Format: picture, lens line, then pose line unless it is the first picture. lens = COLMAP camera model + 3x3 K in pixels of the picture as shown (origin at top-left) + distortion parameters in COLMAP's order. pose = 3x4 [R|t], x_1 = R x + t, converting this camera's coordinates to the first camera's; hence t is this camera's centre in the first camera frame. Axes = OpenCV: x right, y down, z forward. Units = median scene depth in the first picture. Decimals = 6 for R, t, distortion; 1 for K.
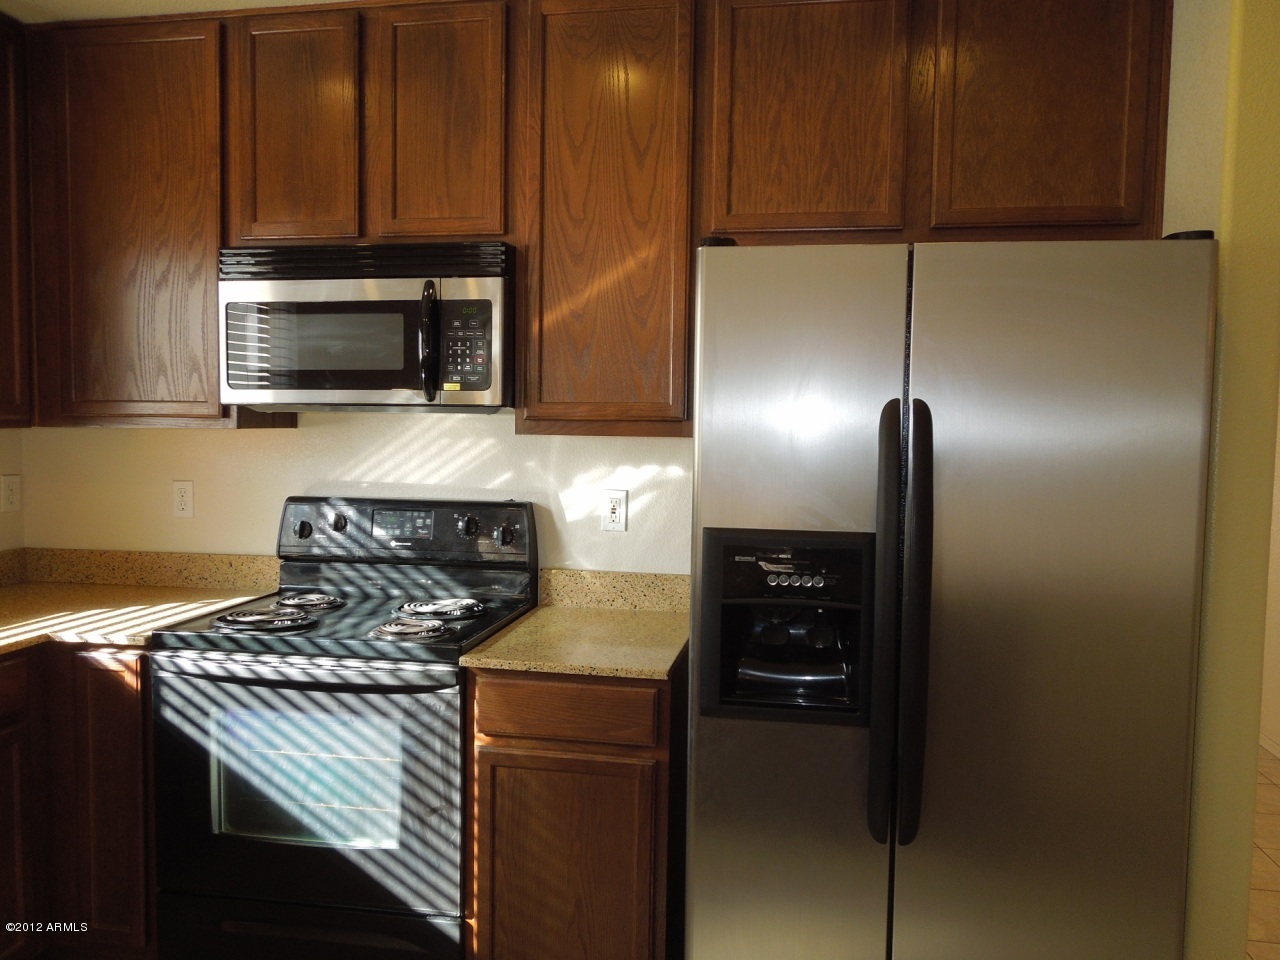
lens RADIAL K [[961.1, 0, 655.9], [0, 961.1, 476.0], [0, 0, 1]] dist [0.015408, 0.002652]
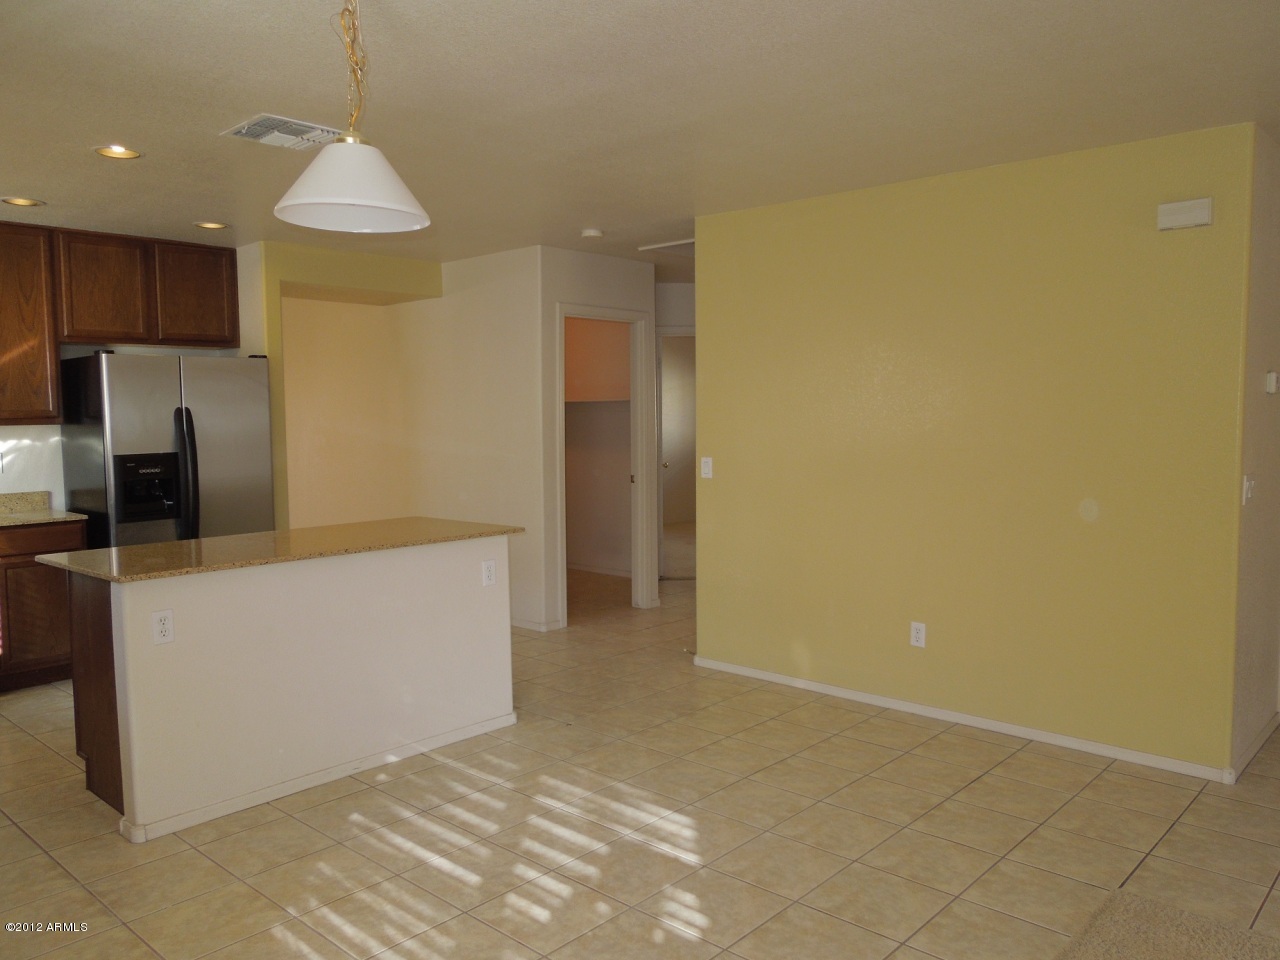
lens RADIAL K [[970.4, 0, 642.4], [0, 970.4, 469.0], [0, 0, 1]] dist [-0.008401, 0.005454]
pose [[0.538435, -0.074716, 0.839348, -1.163900], [0.071356, 0.996527, 0.042933, 0.066207], [-0.839640, 0.036776, 0.541896, -1.409406]]
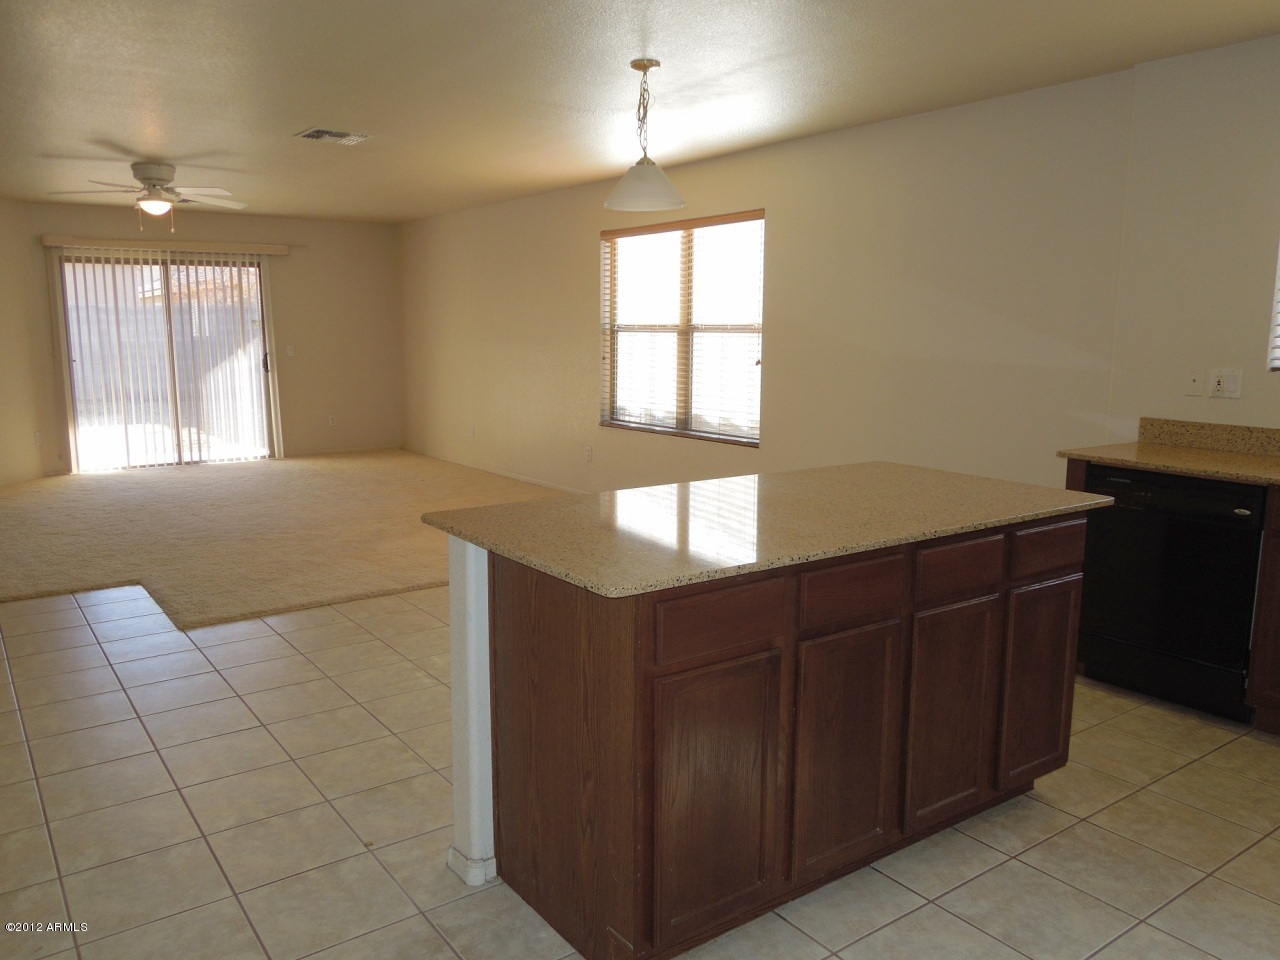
lens RADIAL K [[970.4, 0, 642.4], [0, 970.4, 469.0], [0, 0, 1]] dist [-0.008401, 0.005454]
pose [[-0.700141, 0.089277, -0.708401, 0.839666], [-0.065060, 0.980048, 0.187813, -0.011326], [0.711034, 0.177584, -0.680363, 0.654932]]
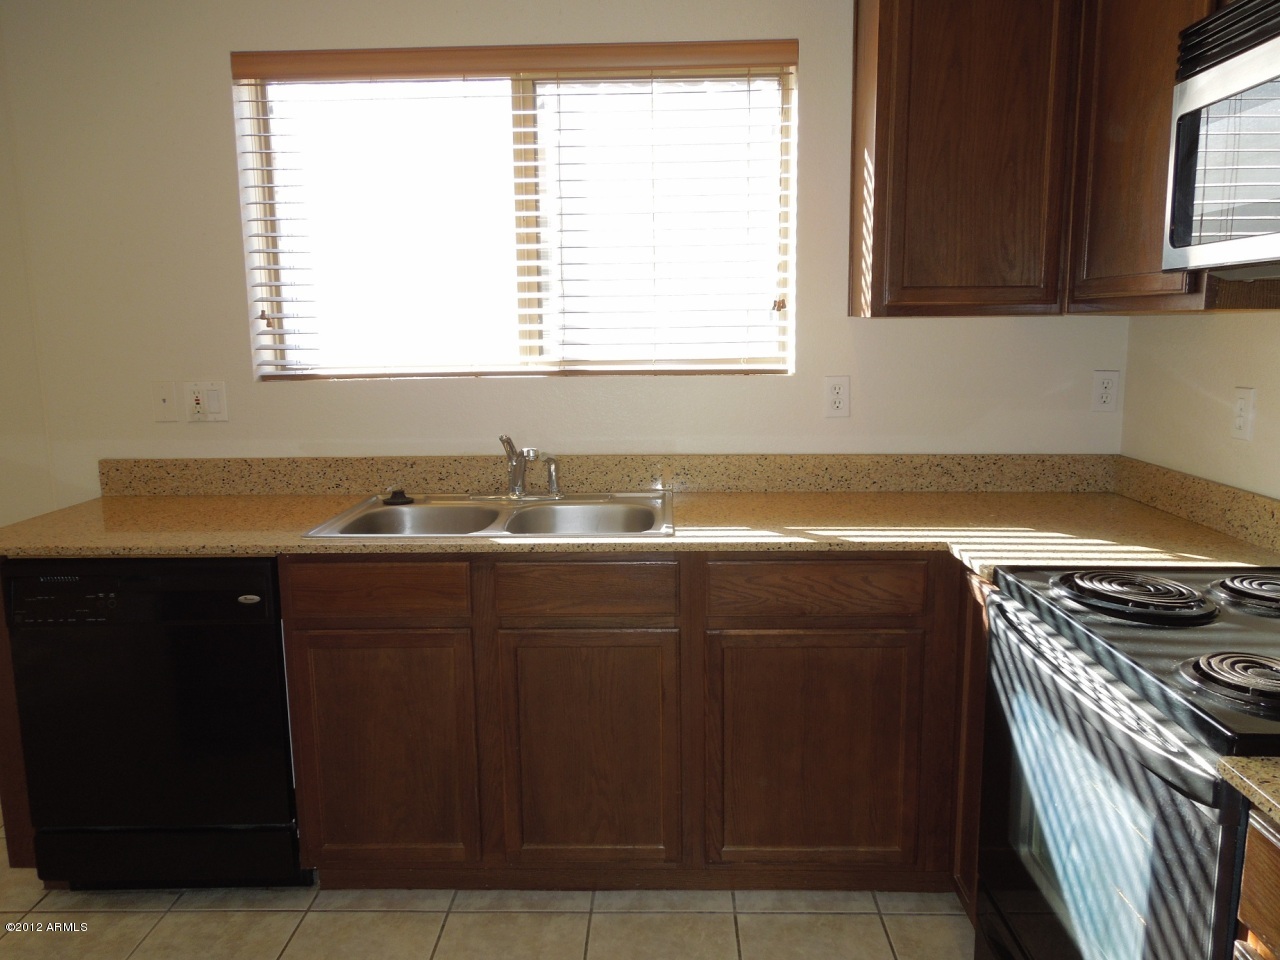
lens RADIAL K [[972.7, 0, 640.0], [0, 972.7, 480.0], [0, 0, 1]] dist [-0.000370, -0.006512]
pose [[0.139729, 0.151461, -0.978537, 0.207832], [-0.050159, 0.988046, 0.145770, -0.013017], [0.988919, 0.028714, 0.145656, 0.564560]]
